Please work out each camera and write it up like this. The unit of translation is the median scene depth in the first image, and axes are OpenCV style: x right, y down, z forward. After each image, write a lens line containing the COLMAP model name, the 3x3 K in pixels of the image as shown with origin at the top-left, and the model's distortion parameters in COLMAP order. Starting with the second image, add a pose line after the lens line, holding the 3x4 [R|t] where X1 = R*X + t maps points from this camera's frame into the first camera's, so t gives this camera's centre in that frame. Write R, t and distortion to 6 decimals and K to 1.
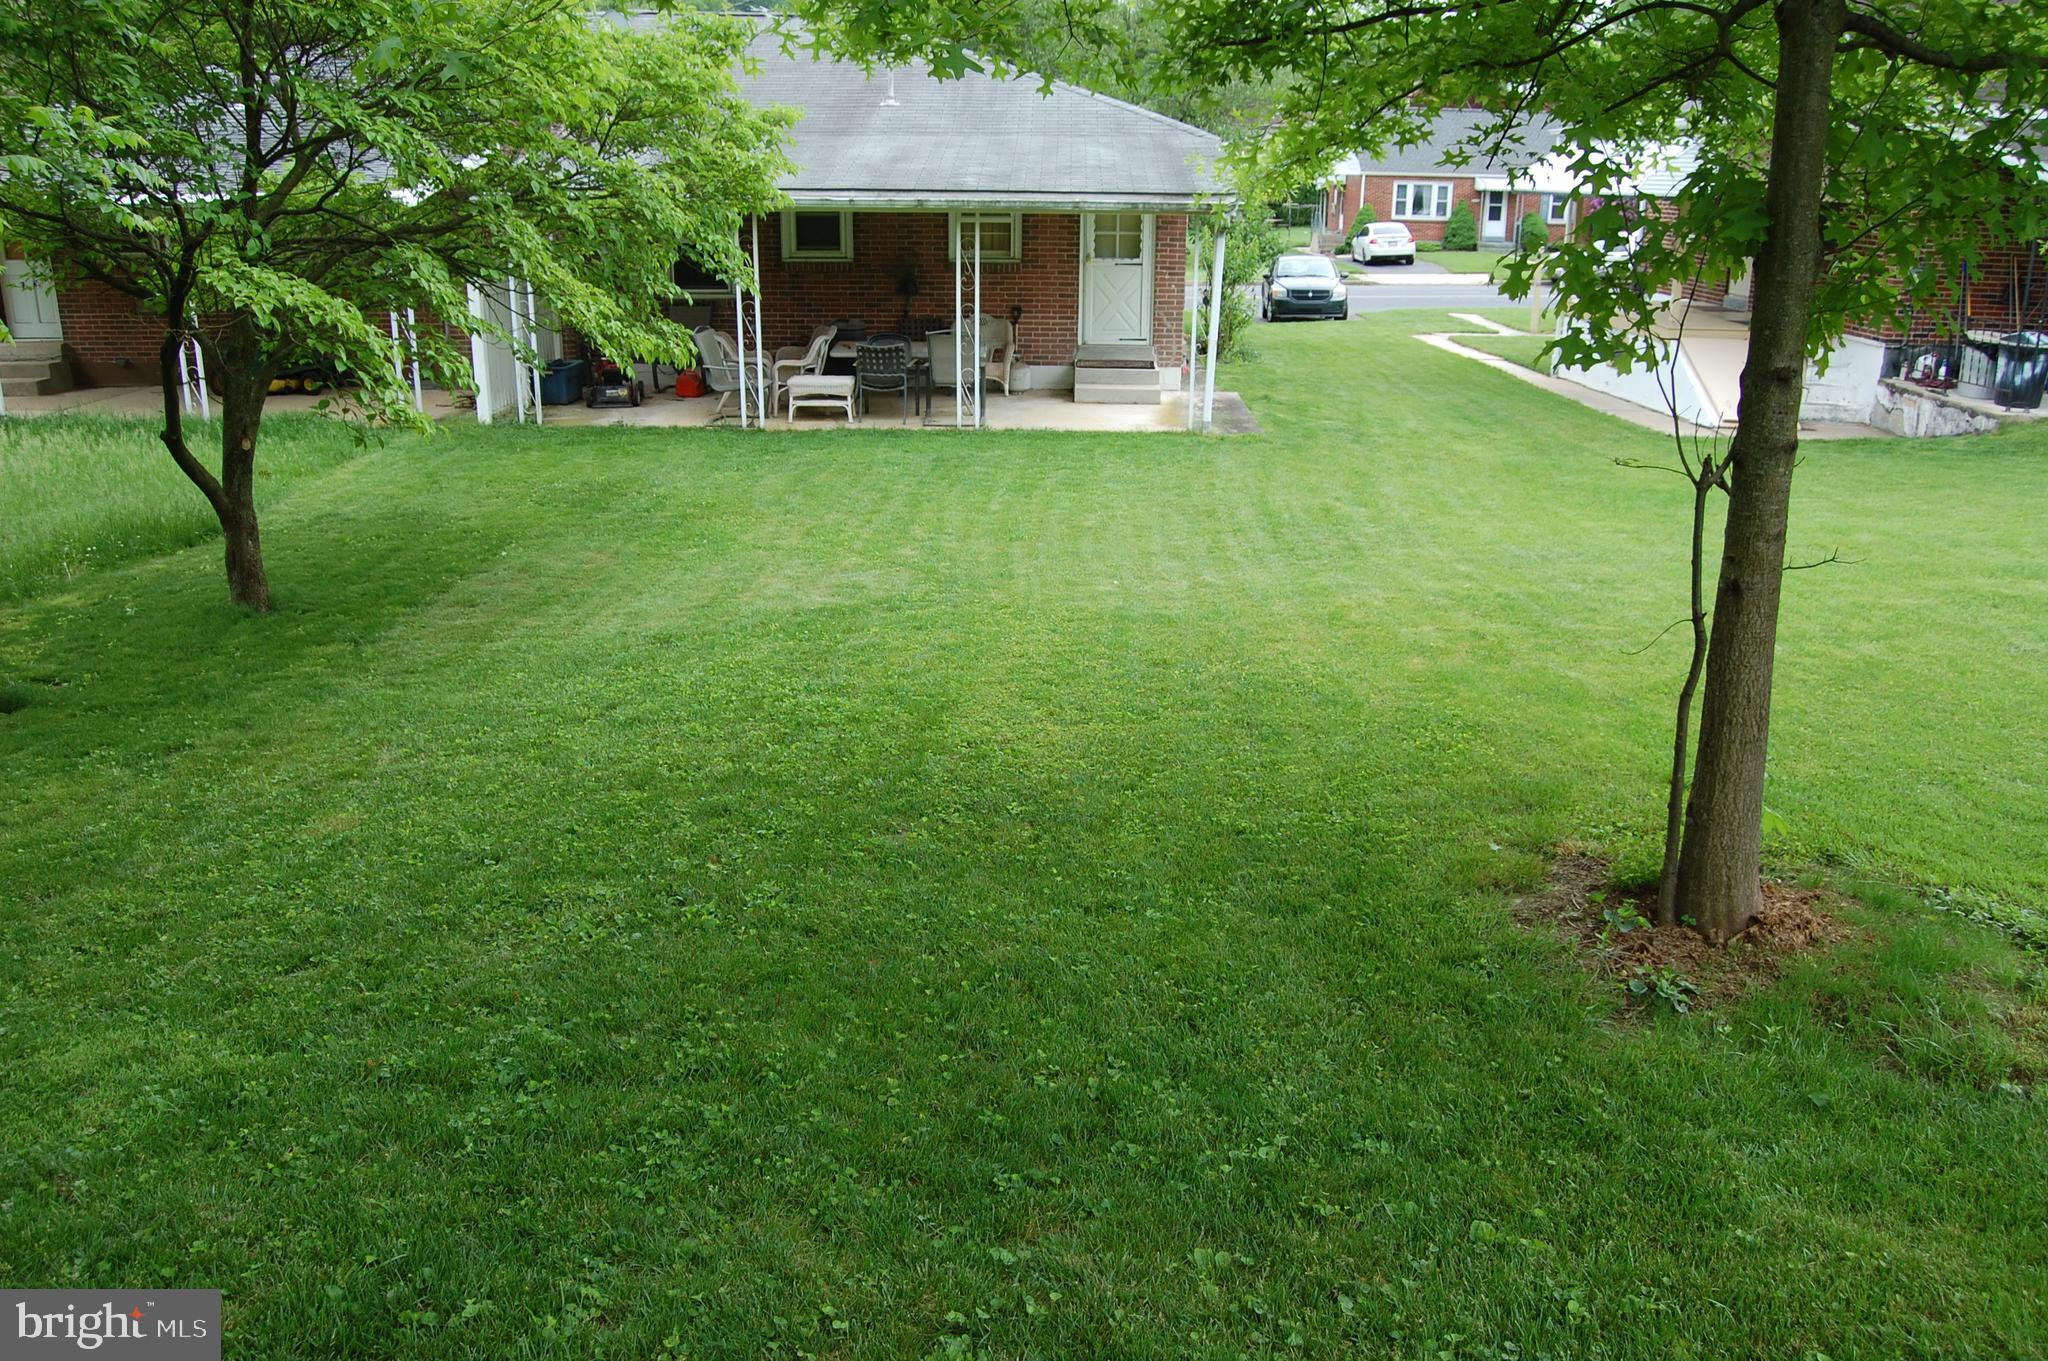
lens RADIAL K [[1604.4, 0, 1025.3], [0, 1604.4, 683.1], [0, 0, 1]] dist [-0.081089, -0.000479]
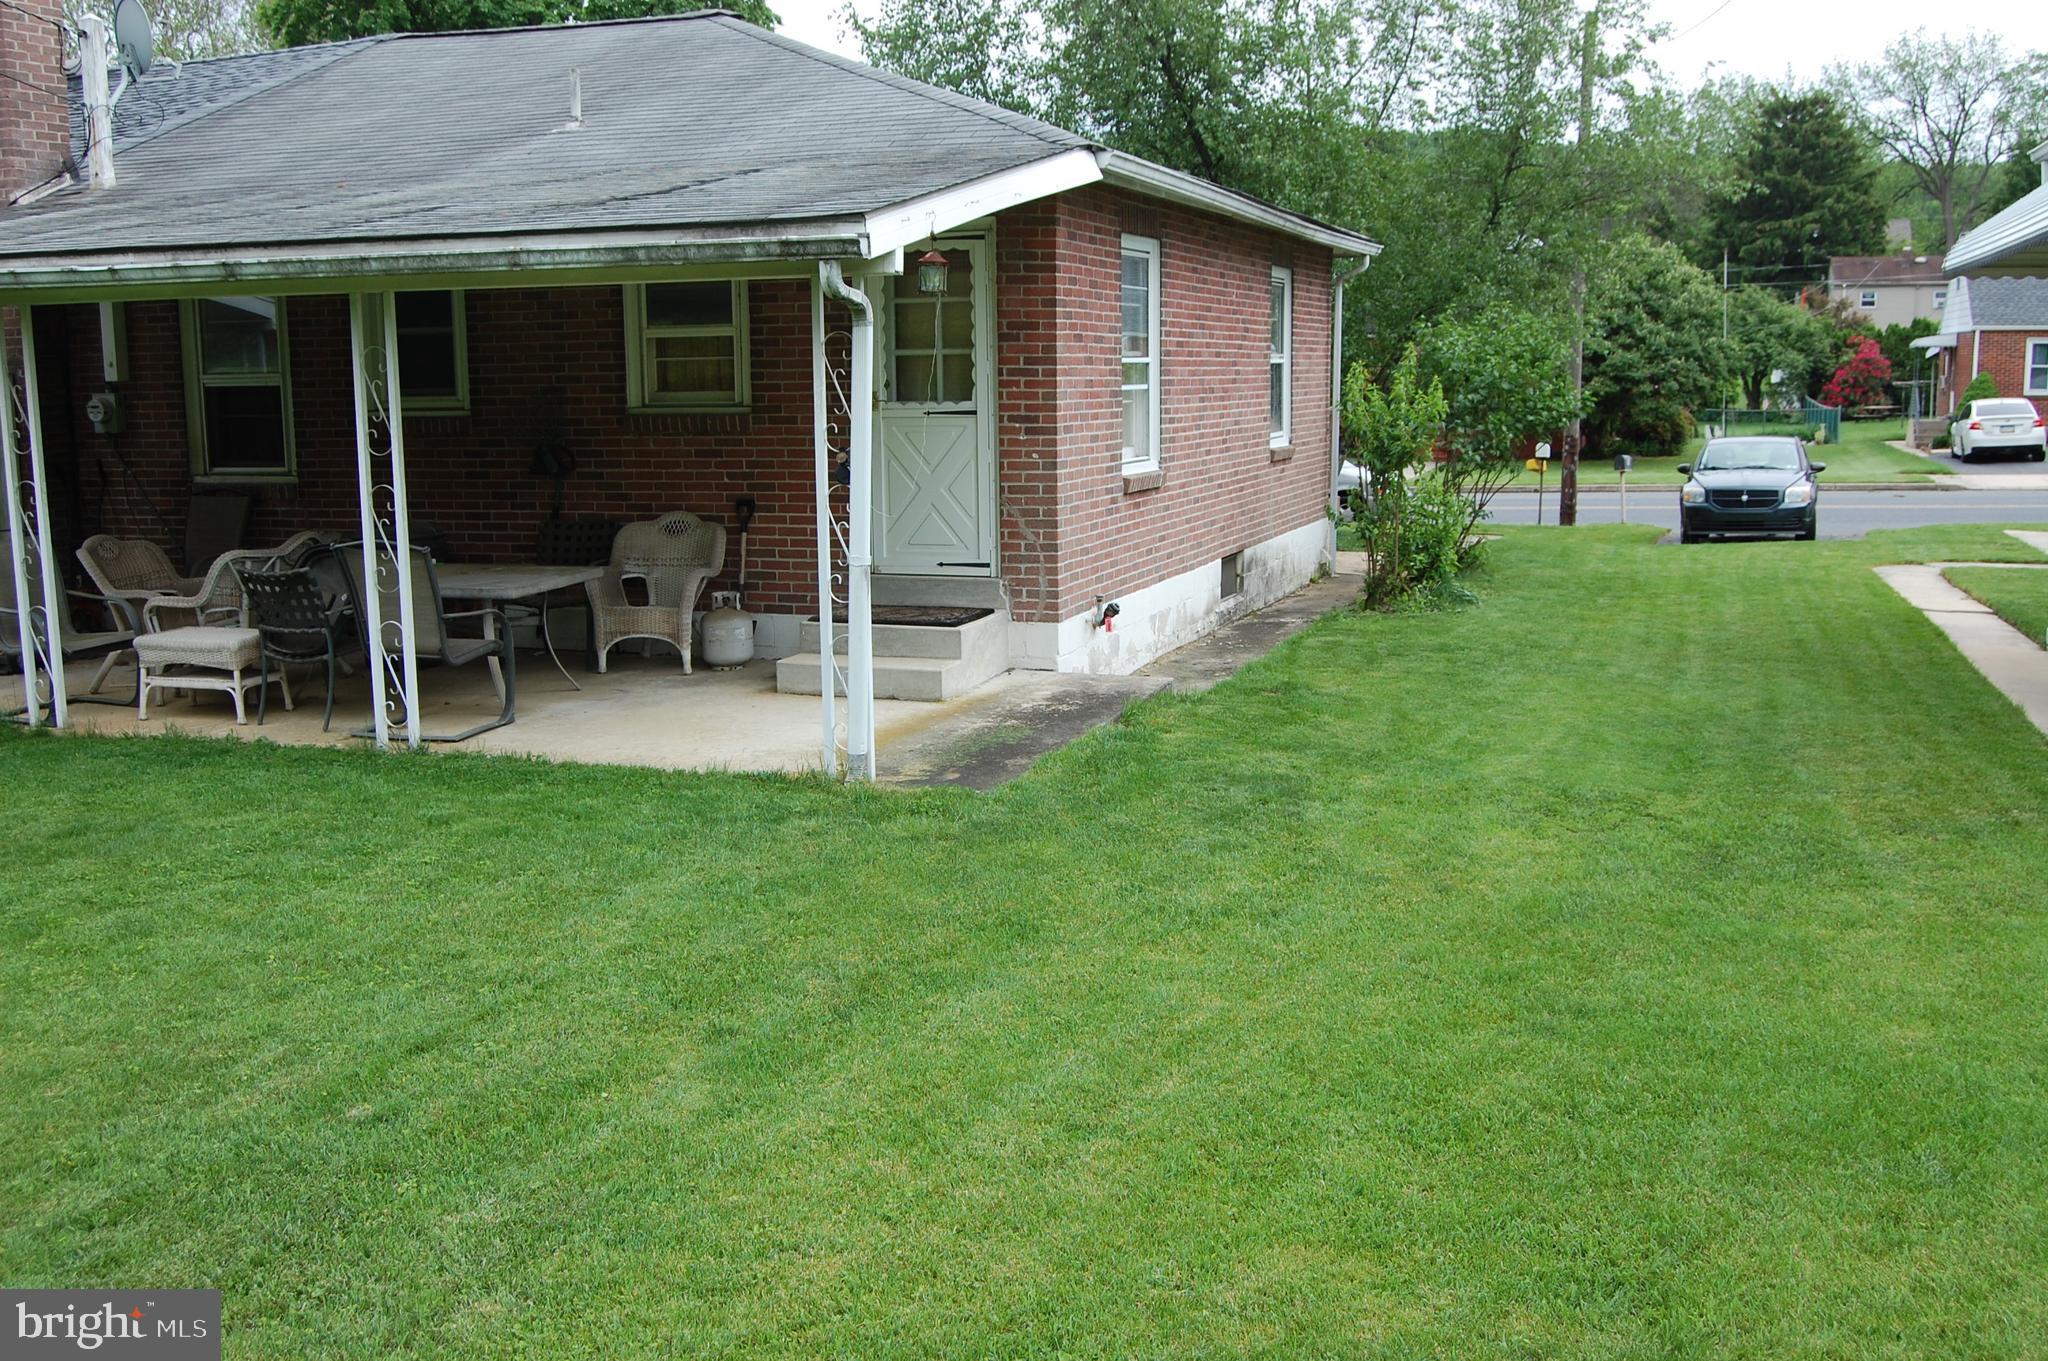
lens RADIAL K [[1996.2, 0, 1022.1], [0, 1996.2, 684.5], [0, 0, 1]] dist [-0.080088, 0.000000]
pose [[0.953781, 0.029510, -0.299051, 0.275541], [-0.074582, 0.987275, -0.140445, -0.097991], [0.291101, 0.156257, 0.943845, 0.450852]]
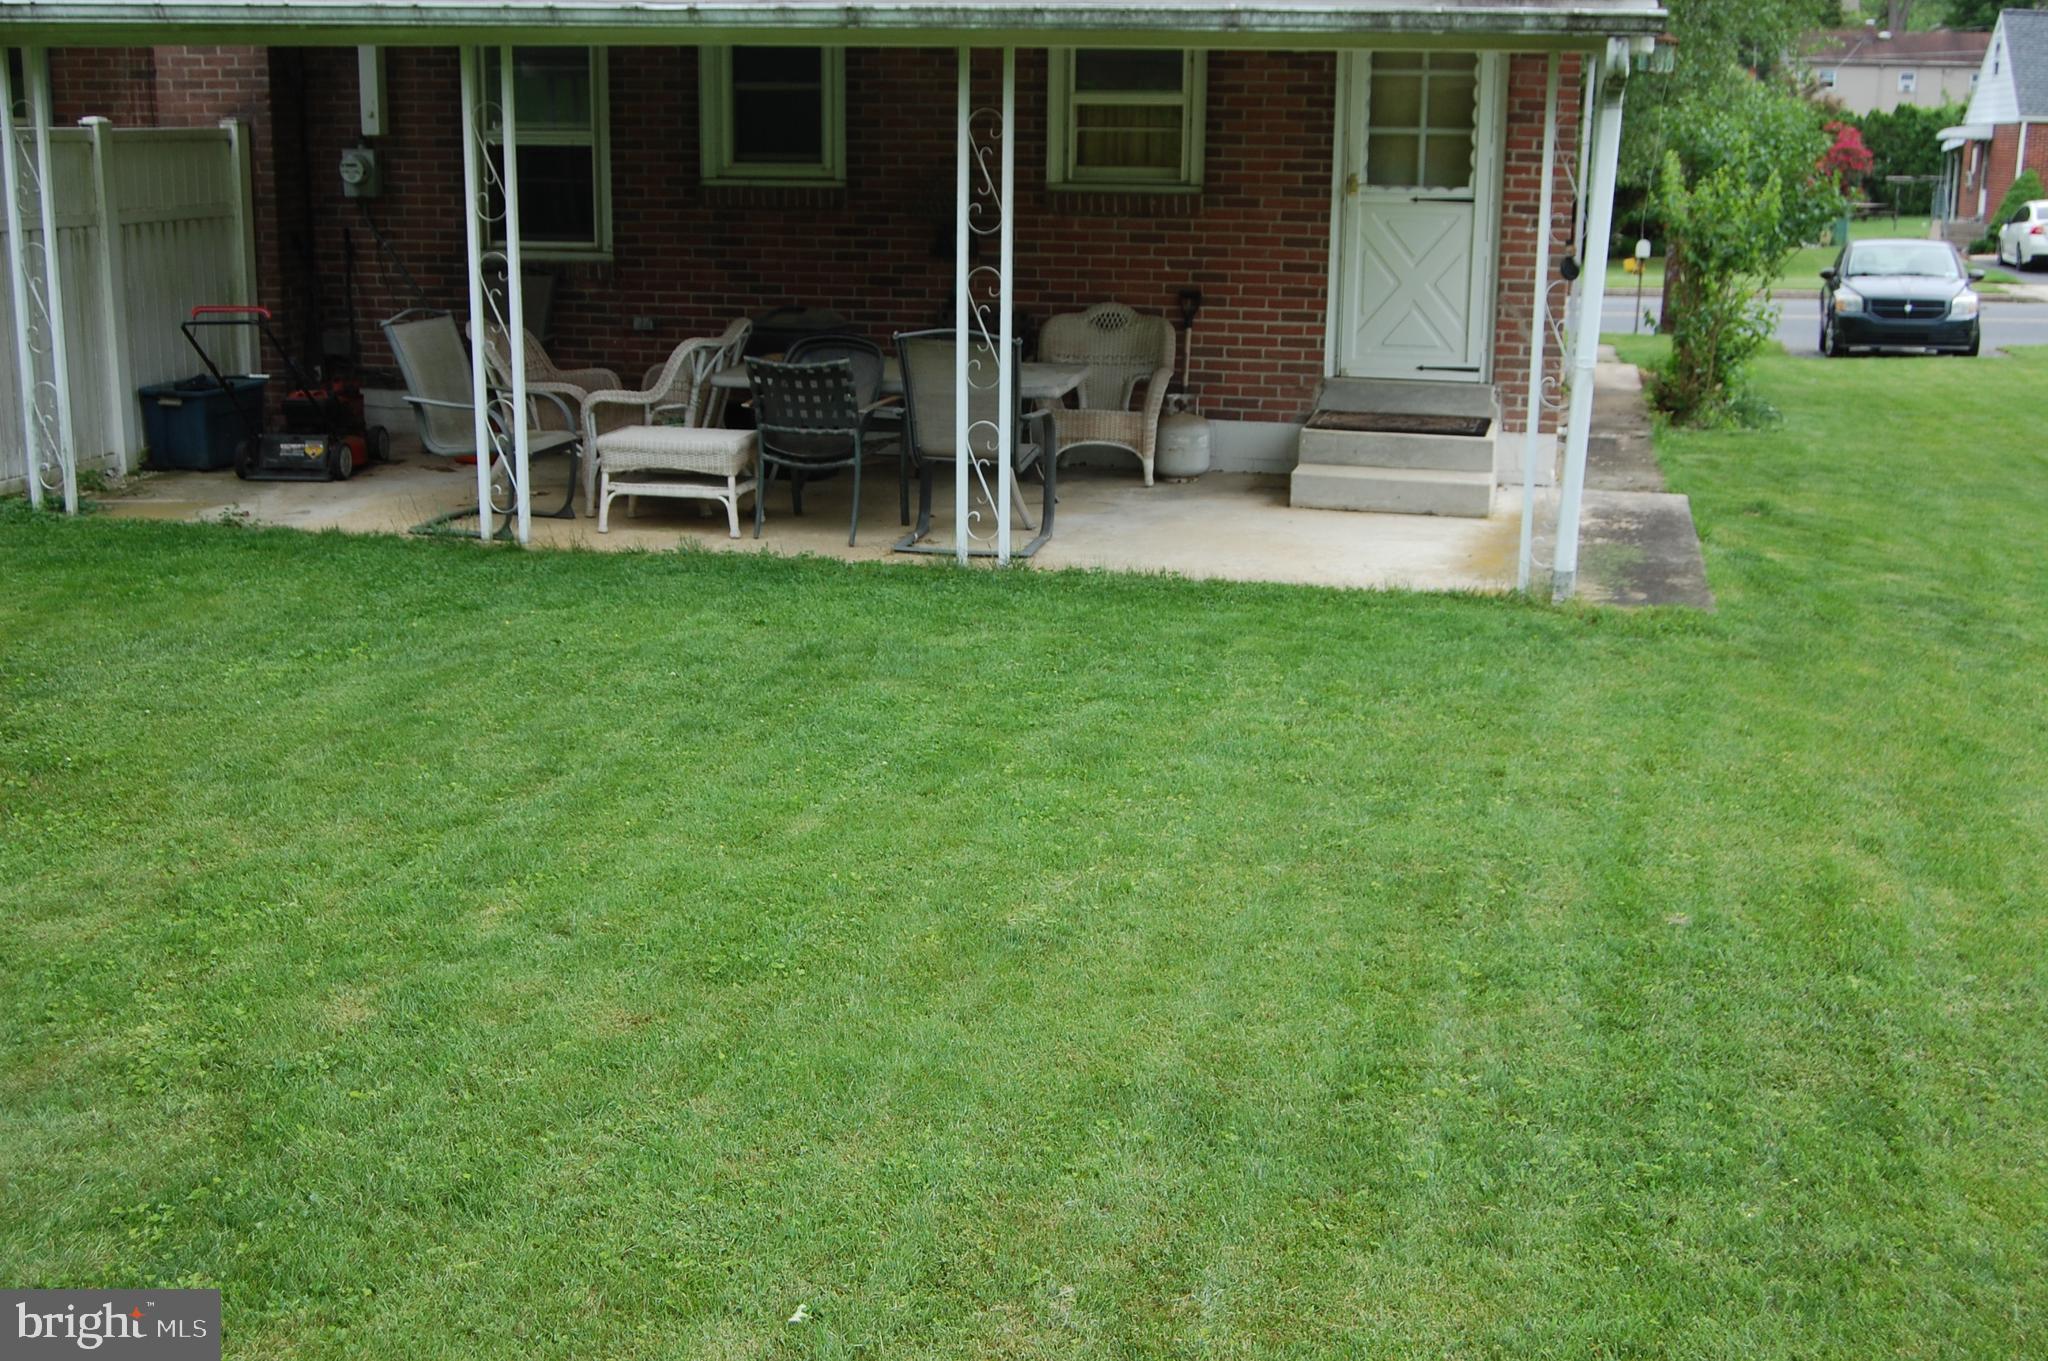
lens RADIAL K [[2336.6, 0, 1026.8], [0, 2336.6, 688.6], [0, 0, 1]] dist [-0.064421, 0.000000]
pose [[0.979892, 0.051112, -0.192871, 0.084530], [-0.066446, 0.995050, -0.073893, -0.073514], [0.188139, 0.085223, 0.978438, 0.364495]]
